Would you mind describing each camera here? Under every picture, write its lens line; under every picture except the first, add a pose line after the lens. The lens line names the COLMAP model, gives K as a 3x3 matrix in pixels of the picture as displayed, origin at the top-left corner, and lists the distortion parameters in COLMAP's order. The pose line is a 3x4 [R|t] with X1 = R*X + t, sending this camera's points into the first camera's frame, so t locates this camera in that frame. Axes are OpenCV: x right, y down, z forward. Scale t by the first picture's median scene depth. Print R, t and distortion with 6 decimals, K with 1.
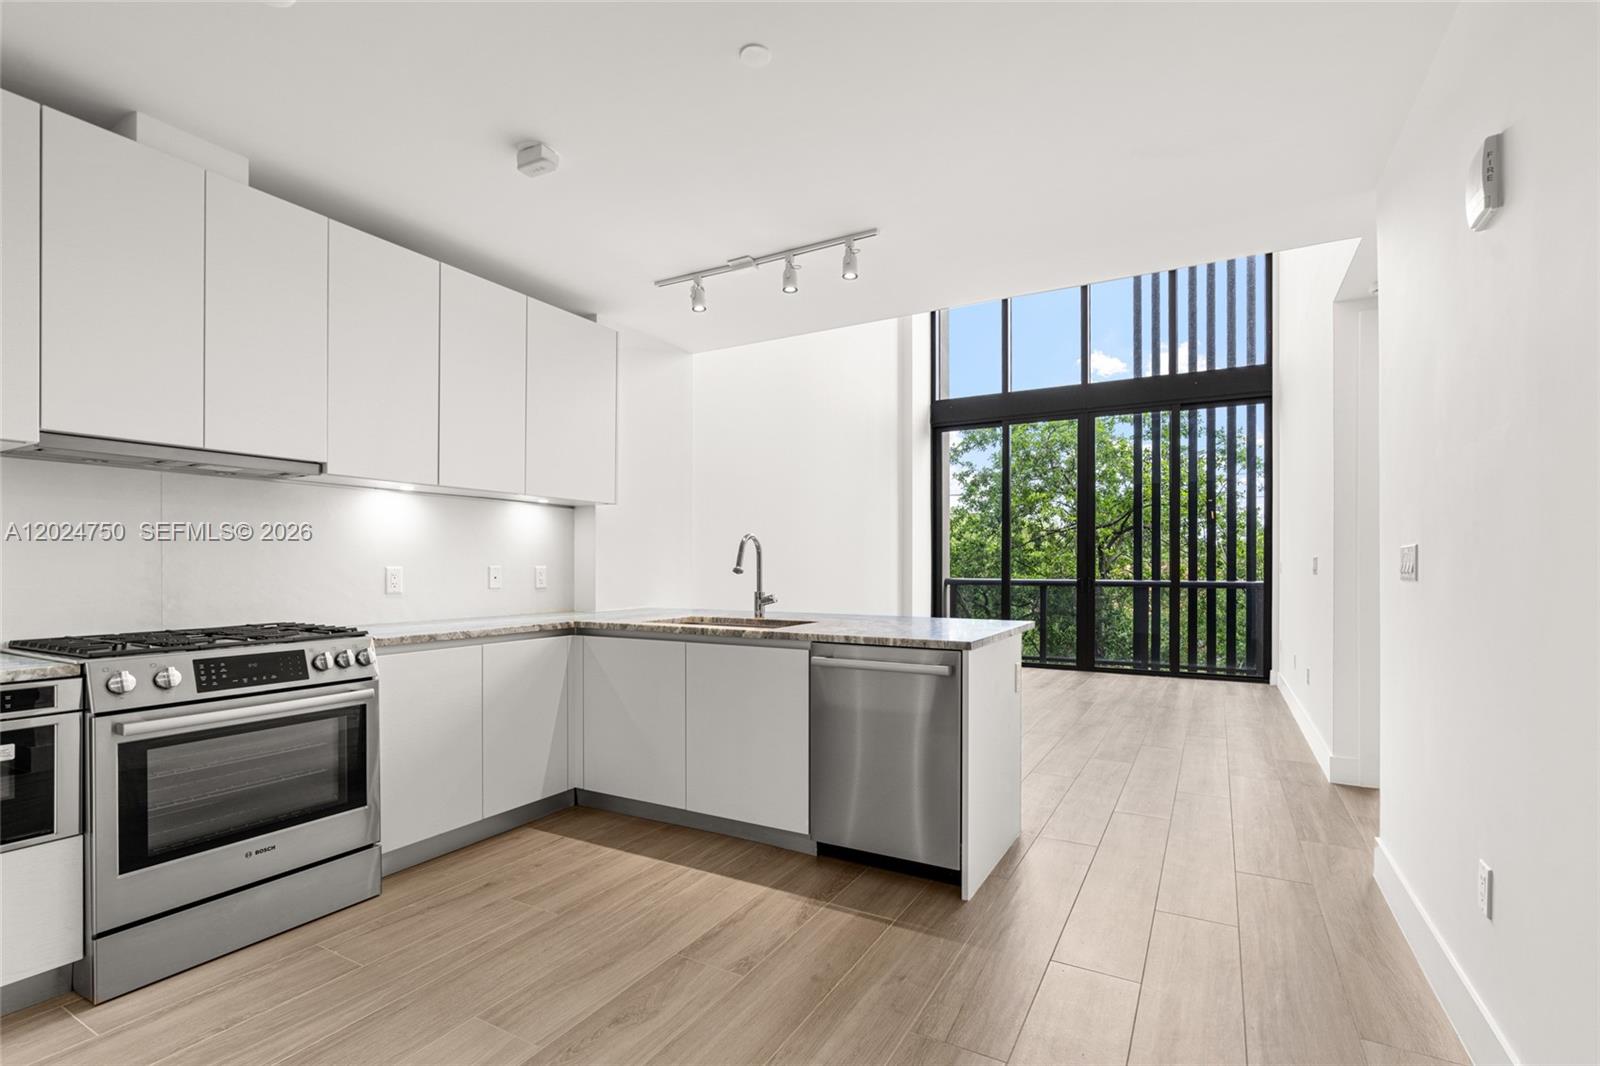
lens RADIAL K [[736.7, 0, 812.6], [0, 736.7, 568.4], [0, 0, 1]] dist [-0.001353, 0.000497]
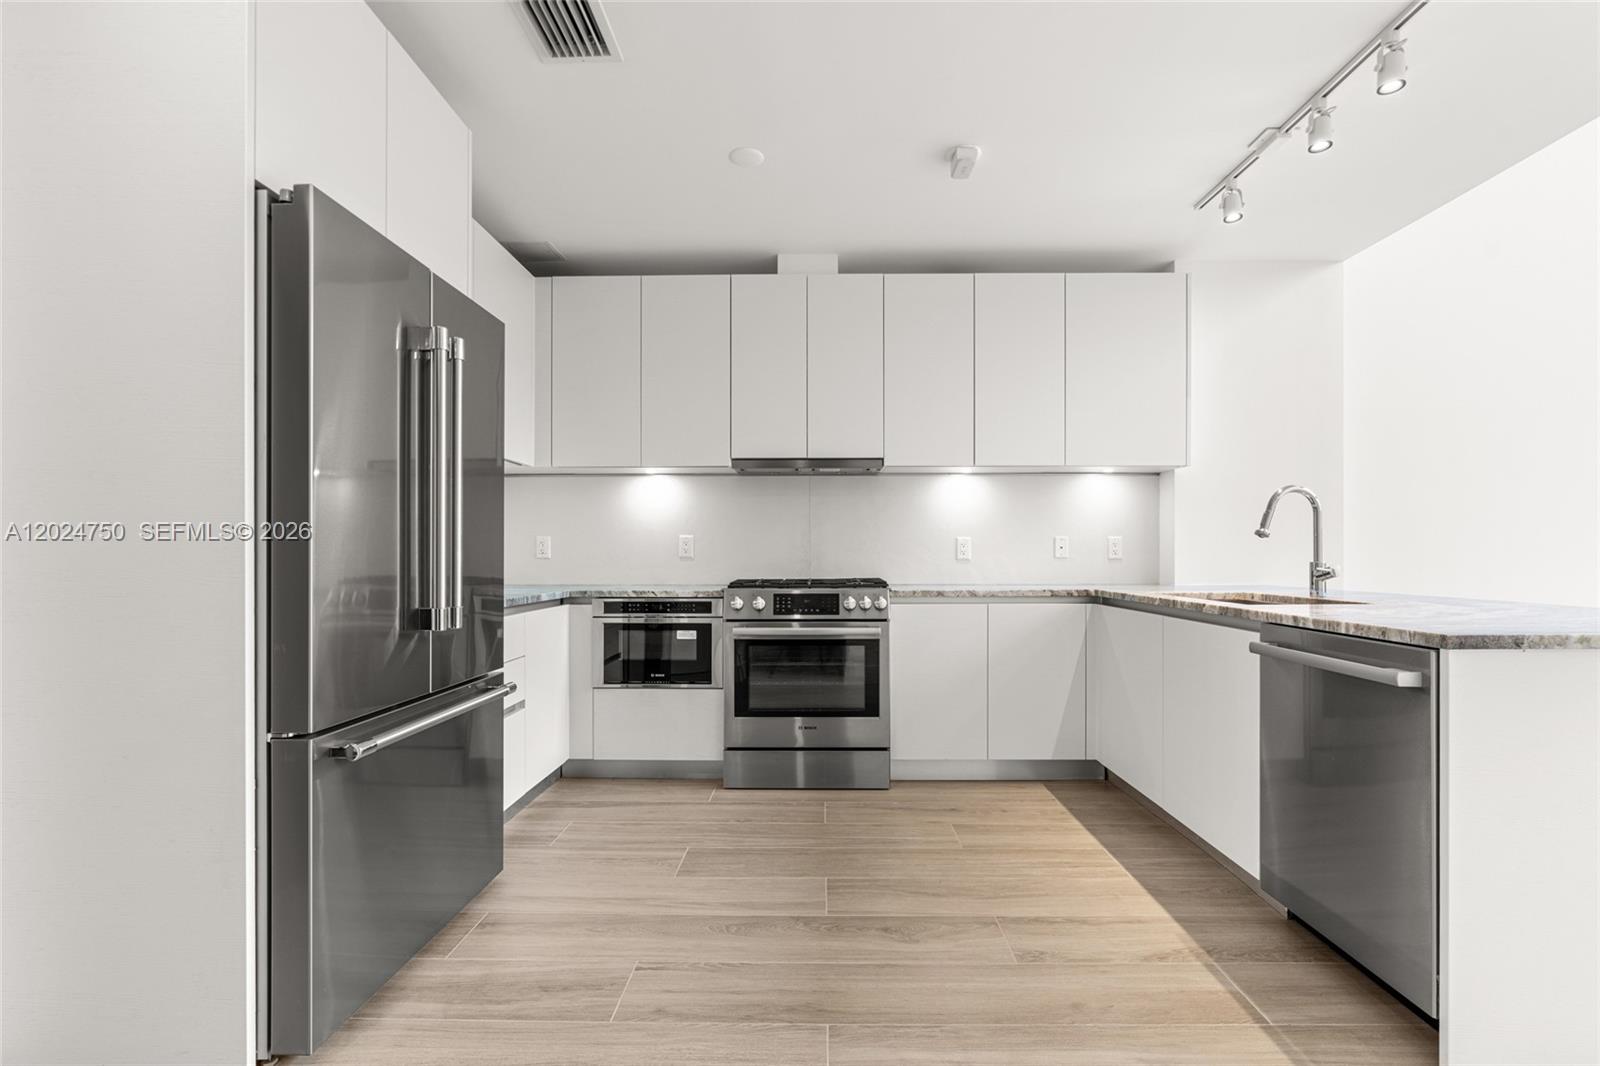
lens RADIAL K [[736.2, 0, 806.8], [0, 736.2, 552.0], [0, 0, 1]] dist [-0.003176, 0.001663]
pose [[0.468088, -0.004957, -0.883668, 0.377167], [0.000028, 0.999984, -0.005594, 0.028236], [0.883682, 0.002594, 0.468080, 0.210881]]
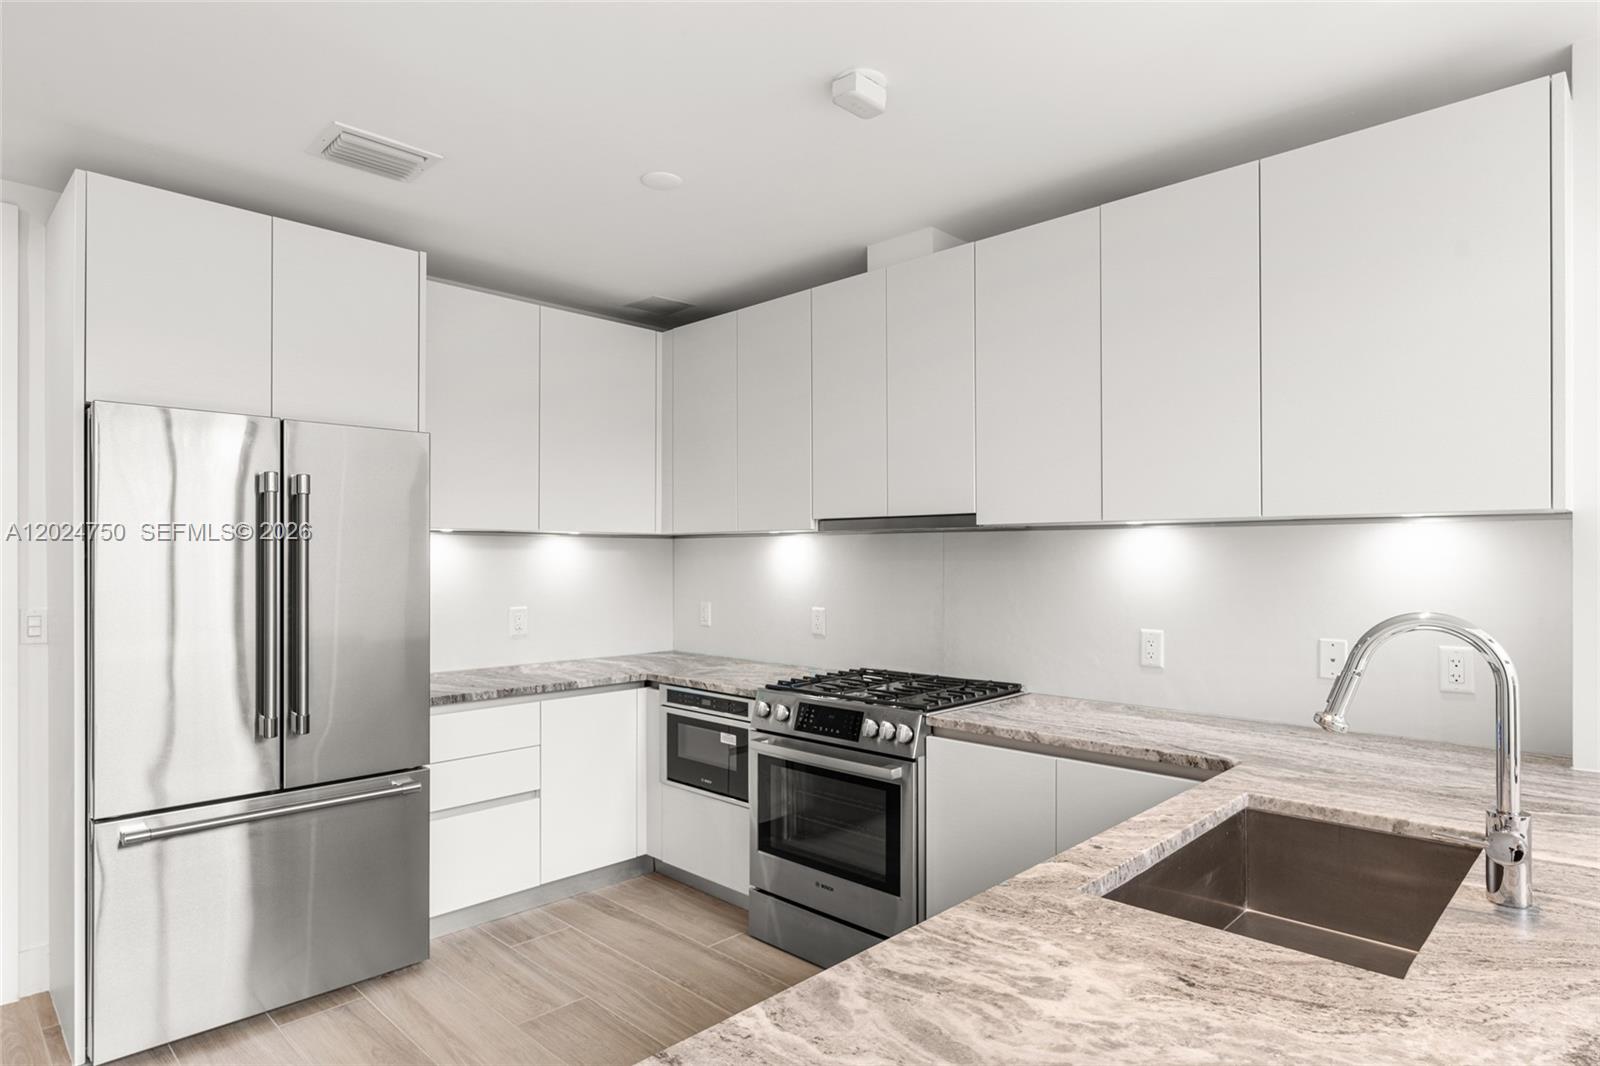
lens RADIAL K [[885.7, 0, 803.7], [0, 885.7, 552.1], [0, 0, 1]] dist [-0.001700, 0.000652]
pose [[-0.265265, -0.003932, -0.964168, 0.369089], [0.000262, 0.999991, -0.004150, -0.076496], [0.964176, -0.001354, -0.265262, 0.903824]]
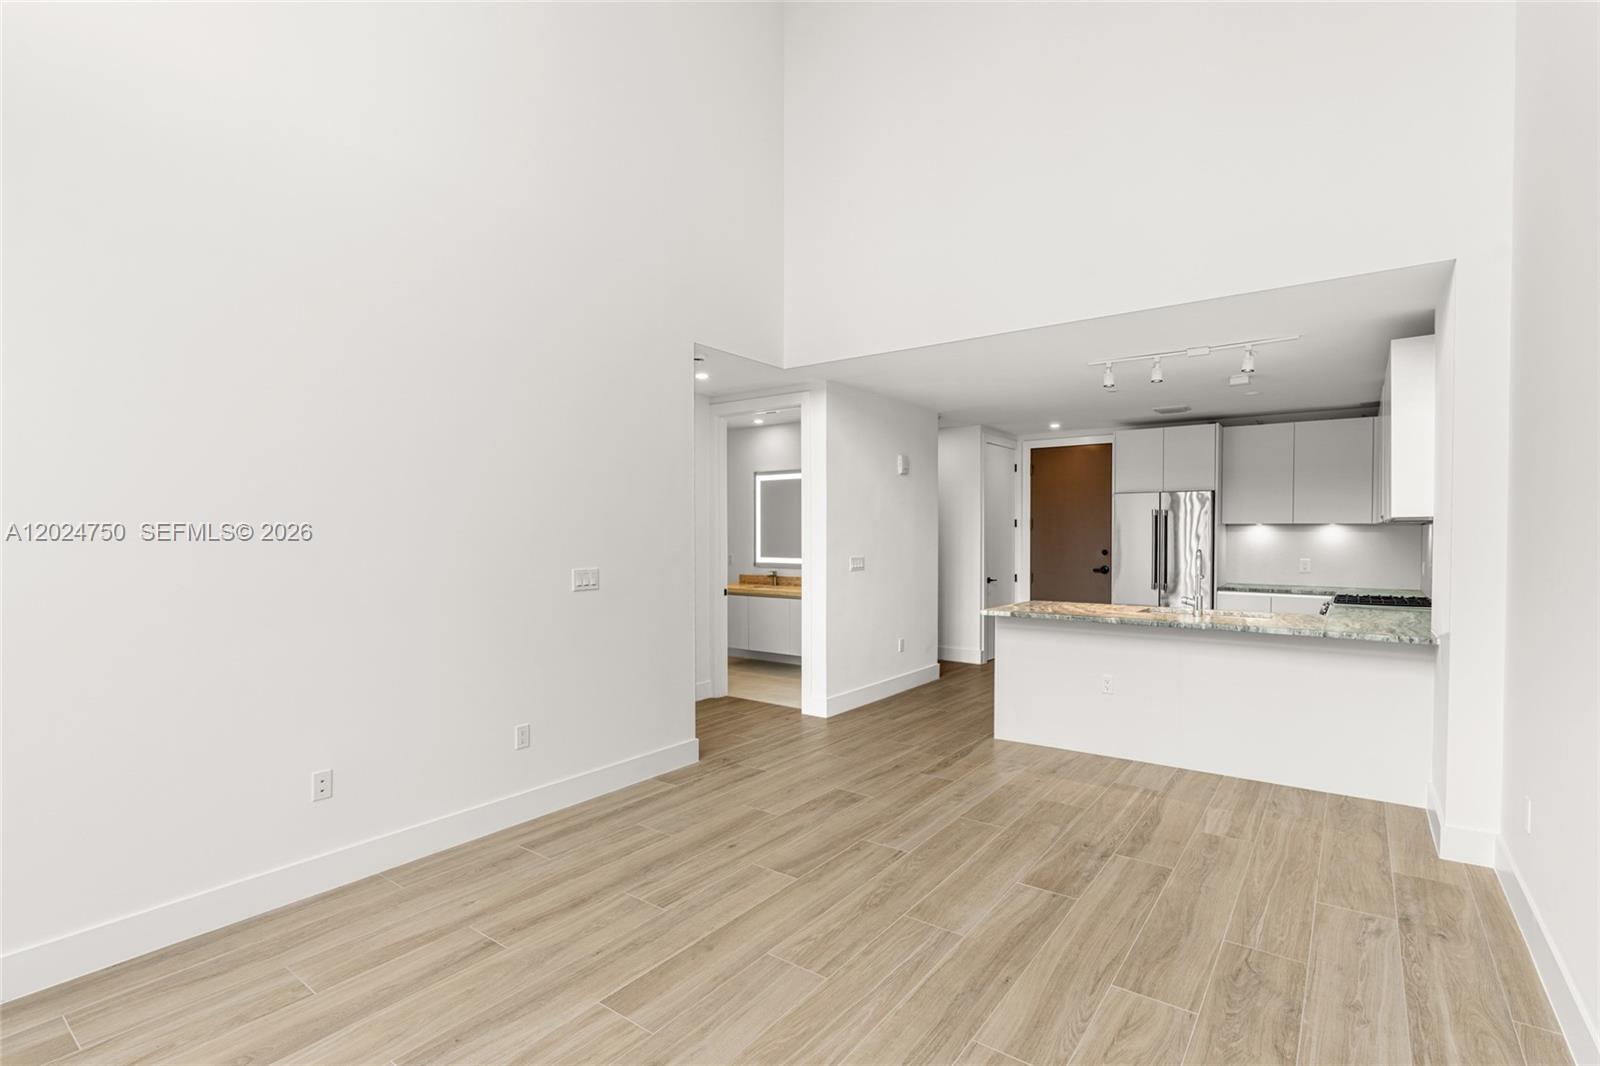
lens RADIAL K [[746.7, 0, 808.8], [0, 746.7, 545.3], [0, 0, 1]] dist [-0.004196, 0.000396]
pose [[-0.991538, -0.003140, 0.129781, 0.458052], [-0.000912, 0.999851, 0.017219, -0.080901], [-0.129816, 0.016954, -0.991393, 2.550833]]
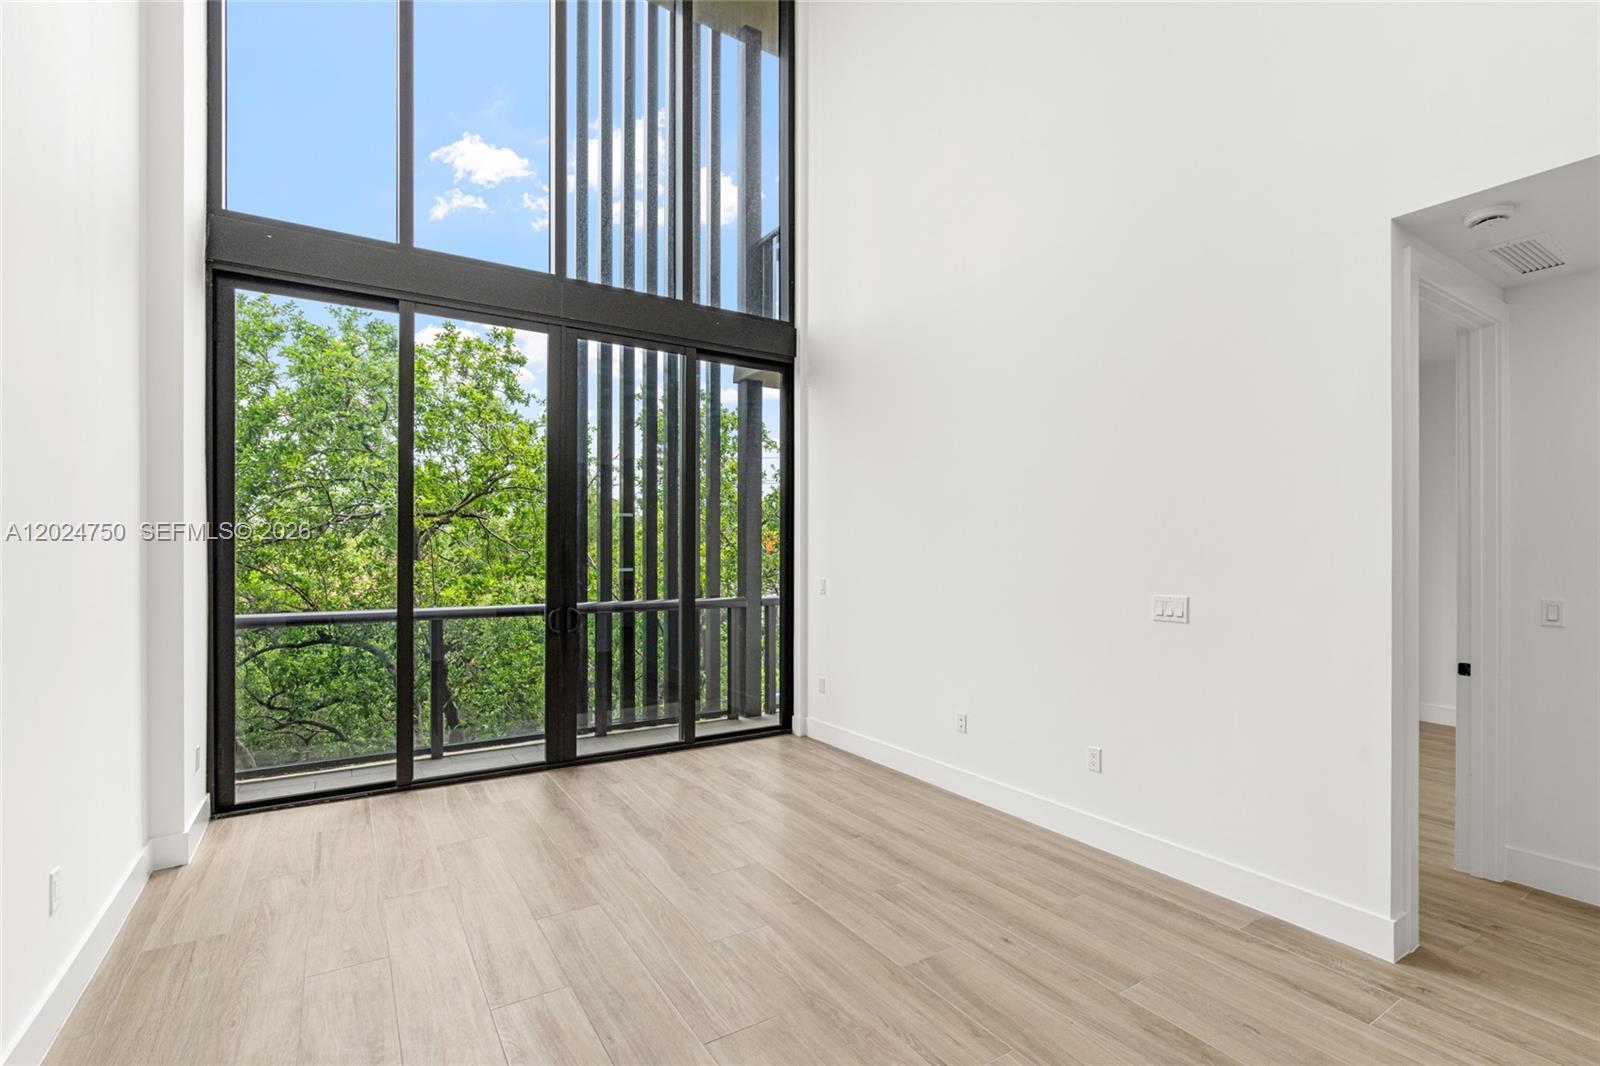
lens RADIAL K [[736.2, 0, 806.8], [0, 736.2, 552.0], [0, 0, 1]] dist [-0.003176, 0.001663]
pose [[0.476485, -0.001997, 0.879180, -0.121252], [0.000248, 0.999998, 0.002137, -0.082781], [-0.879183, -0.000800, 0.476484, 1.373795]]
